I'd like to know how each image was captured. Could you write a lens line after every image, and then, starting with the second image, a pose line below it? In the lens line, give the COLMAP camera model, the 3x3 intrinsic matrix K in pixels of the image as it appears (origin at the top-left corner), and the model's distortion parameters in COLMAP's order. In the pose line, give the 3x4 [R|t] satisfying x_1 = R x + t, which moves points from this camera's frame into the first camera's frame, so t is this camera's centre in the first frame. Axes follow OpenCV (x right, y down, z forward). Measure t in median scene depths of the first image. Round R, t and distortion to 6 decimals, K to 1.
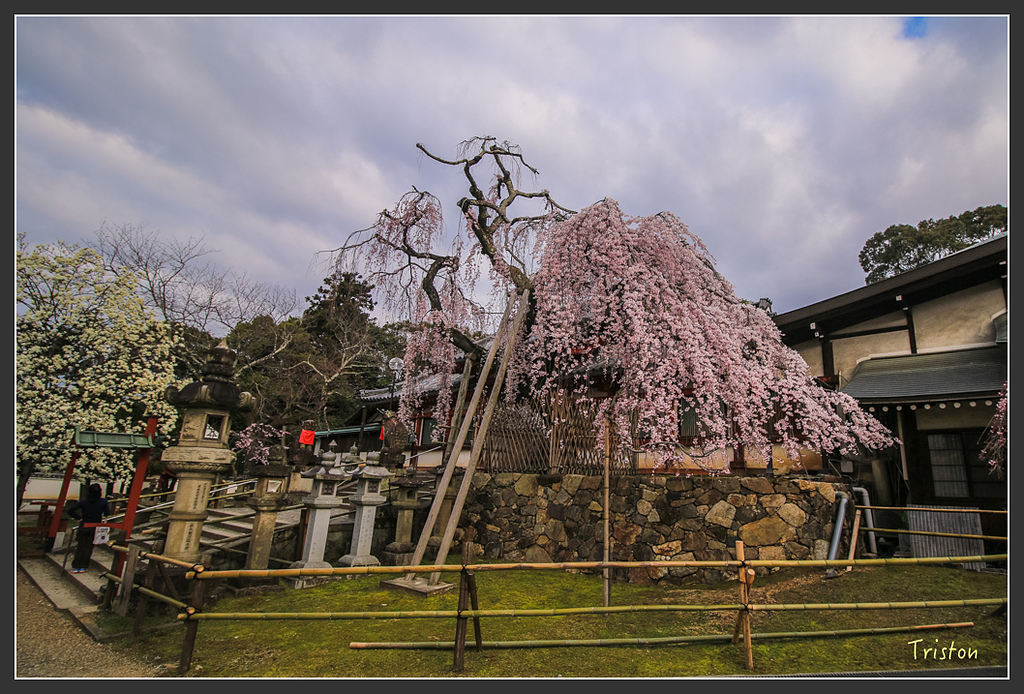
lens RADIAL K [[539.1, 0, 534.2], [0, 539.1, 344.2], [0, 0, 1]] dist [-0.003425, -0.001236]
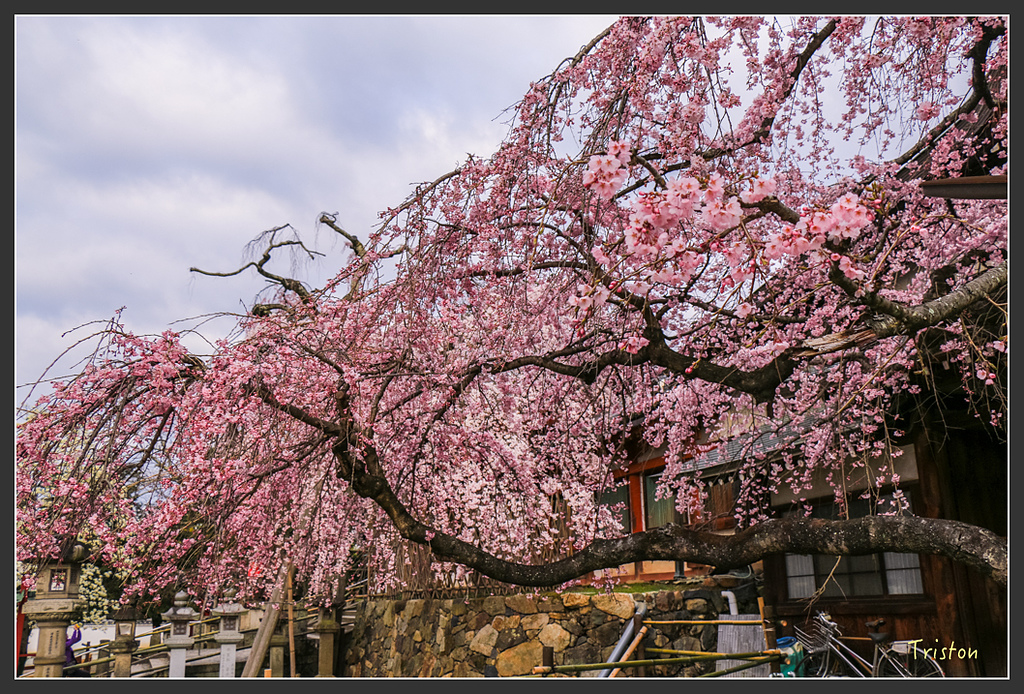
lens RADIAL K [[905.3, 0, 512.0], [0, 905.3, 347.0], [0, 0, 1]] dist [-0.201904, 0.268875]
pose [[0.888033, -0.187638, -0.419749, 1.028759], [0.180532, 0.981916, -0.057002, -0.044888], [0.422854, -0.025159, 0.905849, -0.215322]]
